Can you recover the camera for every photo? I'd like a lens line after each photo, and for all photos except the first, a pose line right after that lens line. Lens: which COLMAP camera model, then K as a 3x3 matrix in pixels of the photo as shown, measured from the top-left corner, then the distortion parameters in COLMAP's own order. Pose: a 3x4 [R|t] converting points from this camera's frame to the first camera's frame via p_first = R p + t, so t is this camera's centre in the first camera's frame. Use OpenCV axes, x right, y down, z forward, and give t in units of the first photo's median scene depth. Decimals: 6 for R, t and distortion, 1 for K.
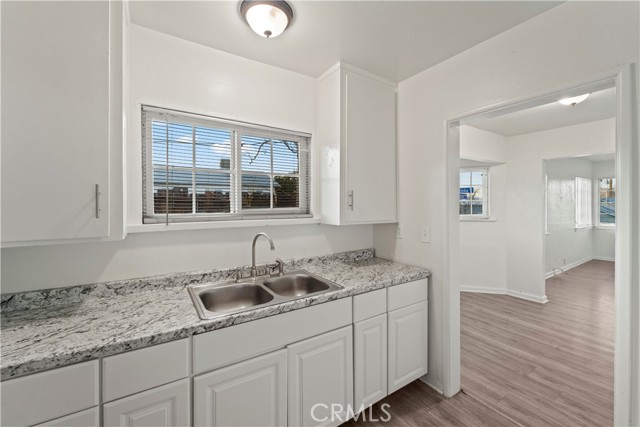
lens RADIAL K [[257.7, 0, 322.9], [0, 257.7, 205.3], [0, 0, 1]] dist [0.003948, -0.001662]
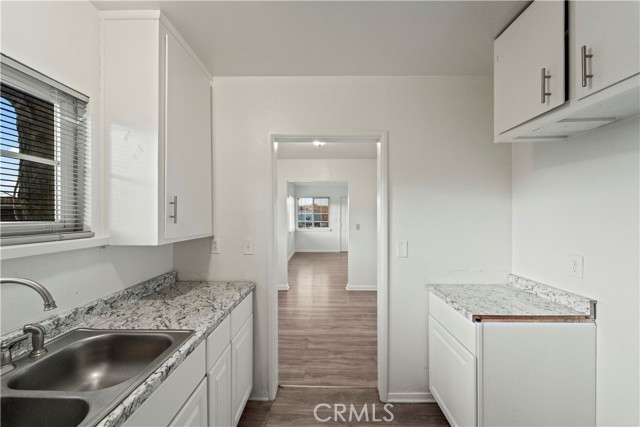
lens RADIAL K [[257.7, 0, 317.2], [0, 257.7, 213.7], [0, 0, 1]] dist [0.003948, -0.001662]
pose [[0.566088, 0.003596, 0.824337, -0.234255], [0.000766, 0.999988, -0.004888, -0.003171], [-0.824345, 0.003399, 0.566078, 0.220489]]
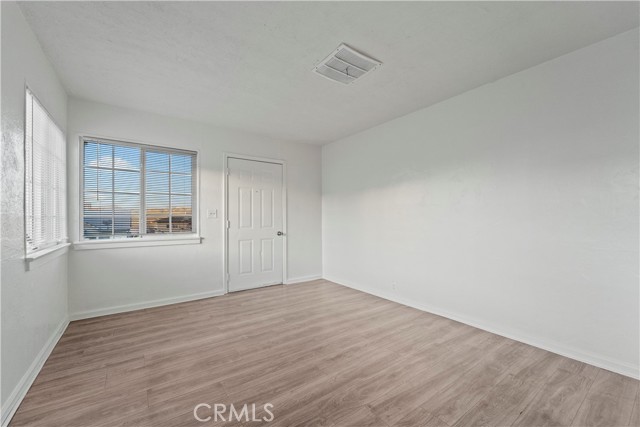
lens RADIAL K [[257.7, 0, 318.0], [0, 257.7, 214.9], [0, 0, 1]] dist [0.003948, -0.001662]
pose [[-0.053264, 0.015420, 0.998461, 1.742595], [0.006733, 0.999864, -0.015082, 0.120236], [-0.998558, 0.005919, -0.053360, 1.787572]]
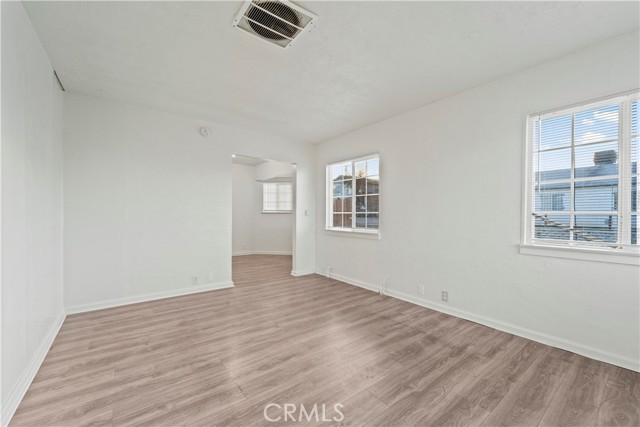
lens RADIAL K [[257.7, 0, 320.9], [0, 257.7, 211.5], [0, 0, 1]] dist [0.003948, -0.001662]
pose [[0.097034, -0.006313, -0.995261, 3.540323], [-0.010417, 0.999919, -0.007358, 0.114329], [0.995227, 0.011081, 0.096961, 1.693011]]
